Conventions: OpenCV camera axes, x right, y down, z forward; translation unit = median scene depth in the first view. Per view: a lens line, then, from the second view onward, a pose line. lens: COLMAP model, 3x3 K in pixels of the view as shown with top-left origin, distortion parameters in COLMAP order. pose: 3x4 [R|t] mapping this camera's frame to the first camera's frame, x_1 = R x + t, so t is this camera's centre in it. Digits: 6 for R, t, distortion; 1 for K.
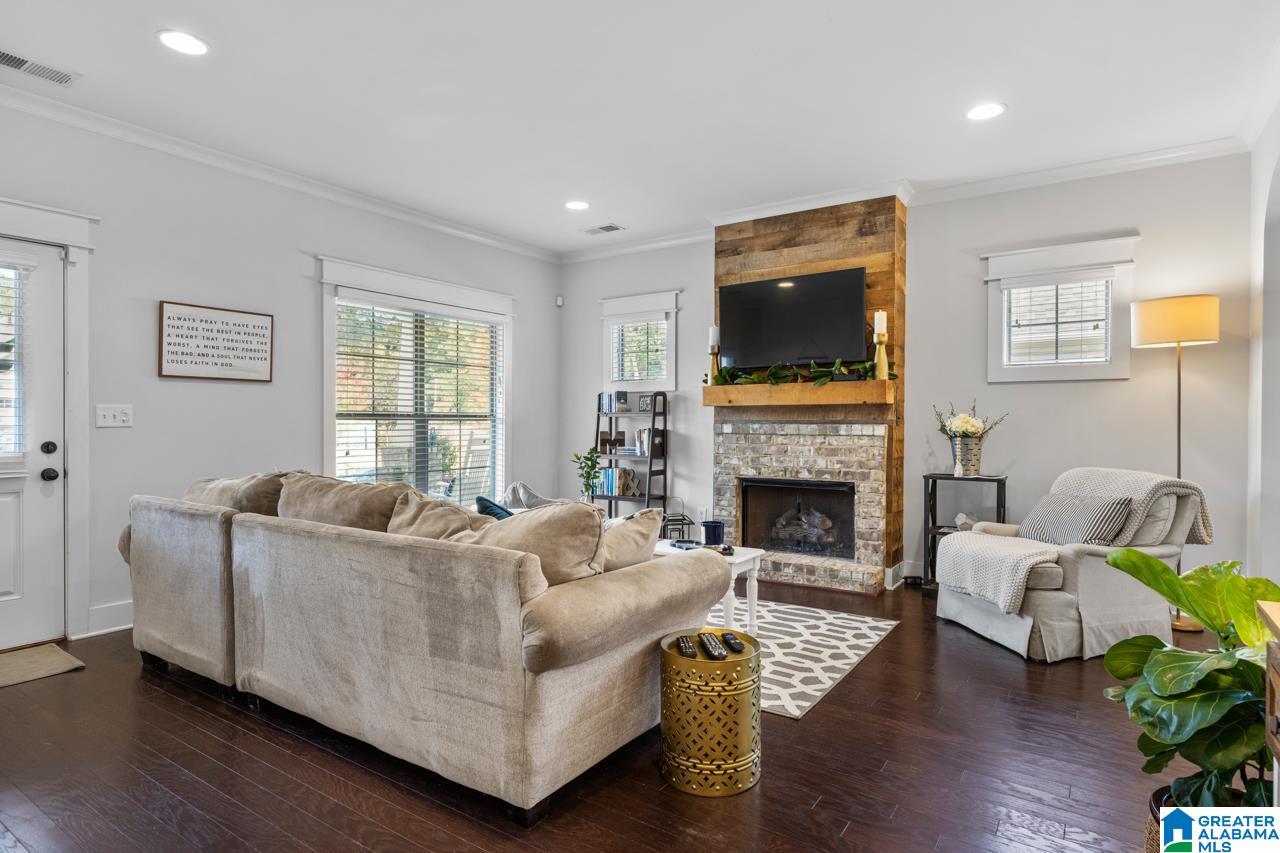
lens RADIAL K [[698.9, 0, 639.2], [0, 698.9, 425.9], [0, 0, 1]] dist [0.005808, -0.001637]
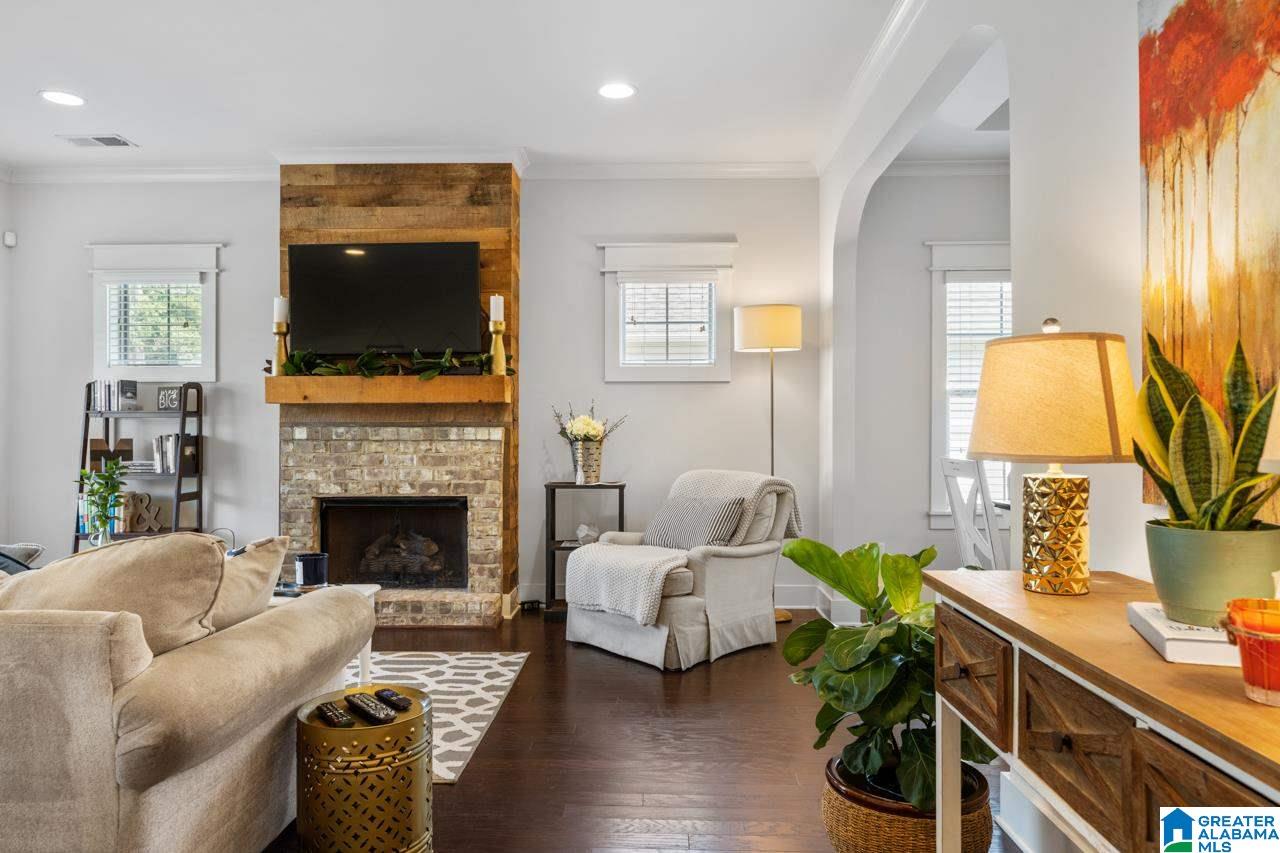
lens RADIAL K [[863.4, 0, 639.3], [0, 863.4, 425.5], [0, 0, 1]] dist [0.002600, 0.001340]
pose [[0.839806, 0.000815, 0.542887, -0.094044], [0.004598, 0.999952, -0.008615, 0.006558], [-0.542868, 0.009732, 0.839762, 0.018698]]
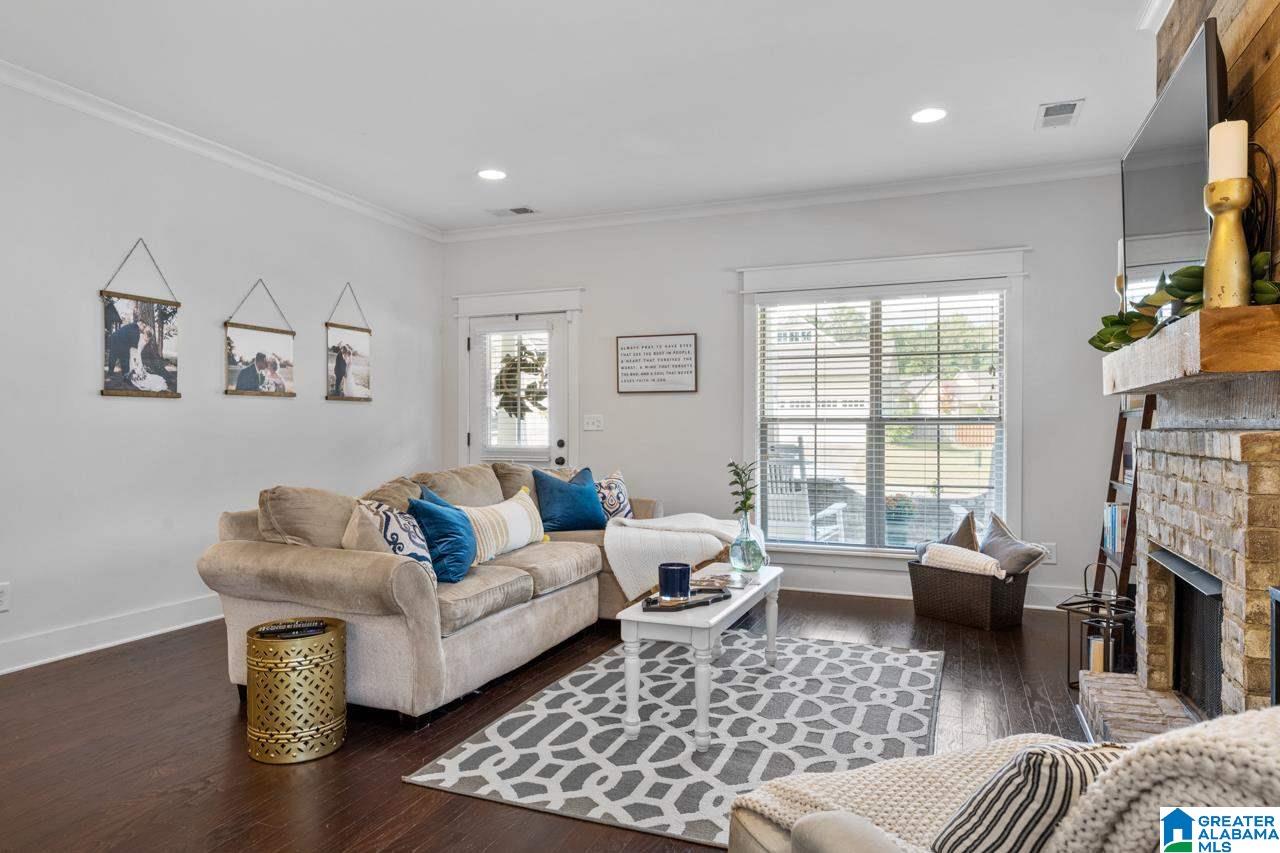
lens RADIAL K [[796.5, 0, 636.8], [0, 796.5, 428.2], [0, 0, 1]] dist [-0.003082, -0.000356]
pose [[0.205955, 0.001113, -0.978561, 0.777495], [-0.005895, 0.999983, -0.000103, -0.003092], [0.978544, 0.005789, 0.205958, 0.686414]]
